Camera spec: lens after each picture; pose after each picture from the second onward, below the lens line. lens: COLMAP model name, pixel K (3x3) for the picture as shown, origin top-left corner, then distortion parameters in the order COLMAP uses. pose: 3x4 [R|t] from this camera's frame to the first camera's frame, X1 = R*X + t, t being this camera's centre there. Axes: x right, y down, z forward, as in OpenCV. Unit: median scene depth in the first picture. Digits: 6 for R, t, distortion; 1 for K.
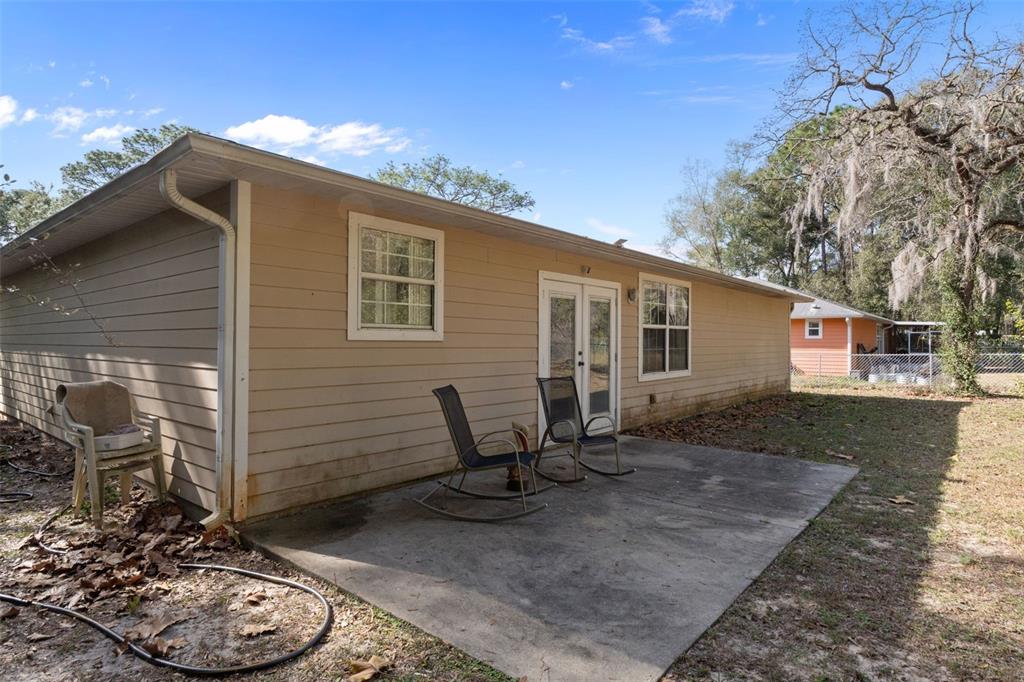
lens RADIAL K [[558.5, 0, 510.2], [0, 558.5, 339.0], [0, 0, 1]] dist [-0.001361, -0.000287]
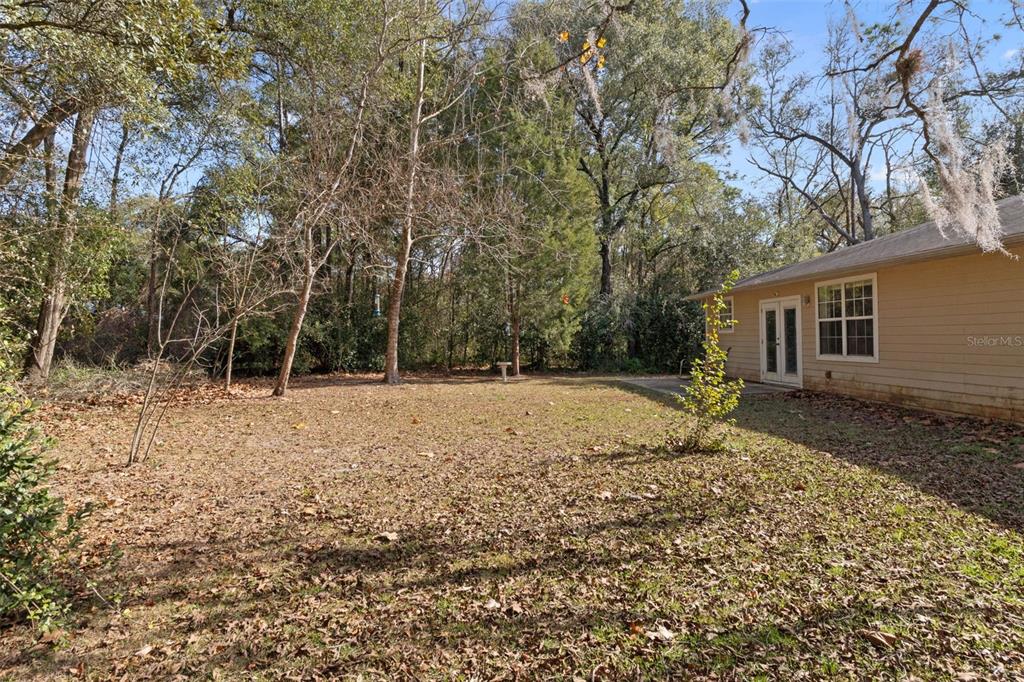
lens RADIAL K [[600.6, 0, 507.1], [0, 600.6, 344.4], [0, 0, 1]] dist [-0.003465, 0.000011]
pose [[-0.716695, 0.004121, -0.697374, 1.861535], [-0.000024, 0.999982, 0.005934, 0.028422], [0.697387, 0.004269, -0.716682, 1.546581]]
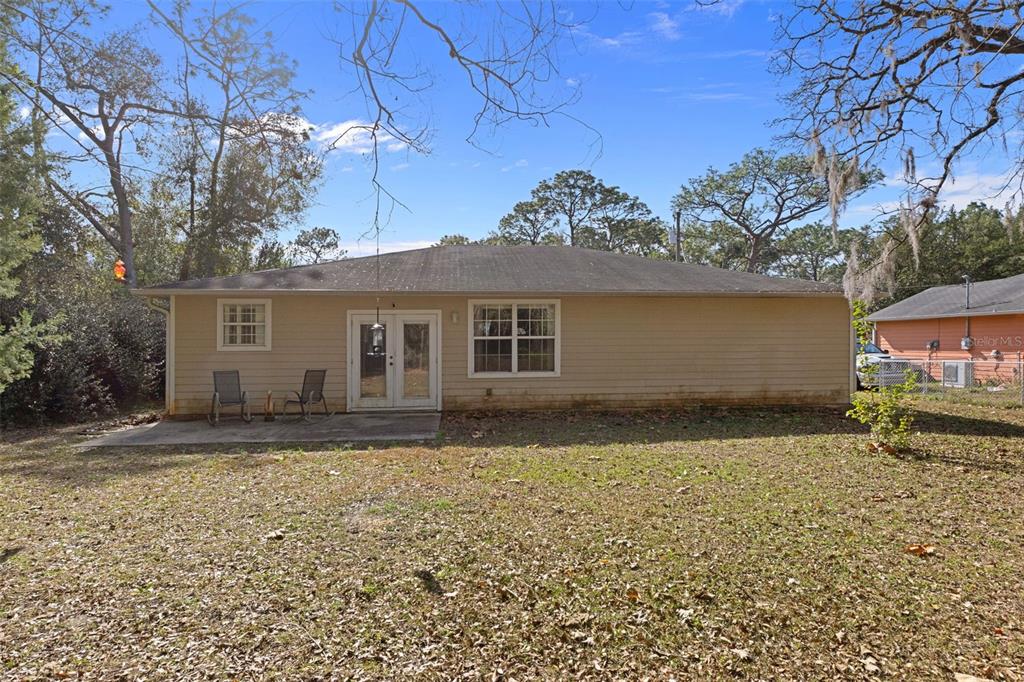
lens RADIAL K [[558.5, 0, 510.2], [0, 558.5, 339.0], [0, 0, 1]] dist [-0.001361, -0.000287]
pose [[0.724883, -0.011673, -0.688773, 1.265942], [0.009819, 0.999930, -0.006613, -0.011314], [0.688802, -0.001969, 0.724947, 0.060245]]
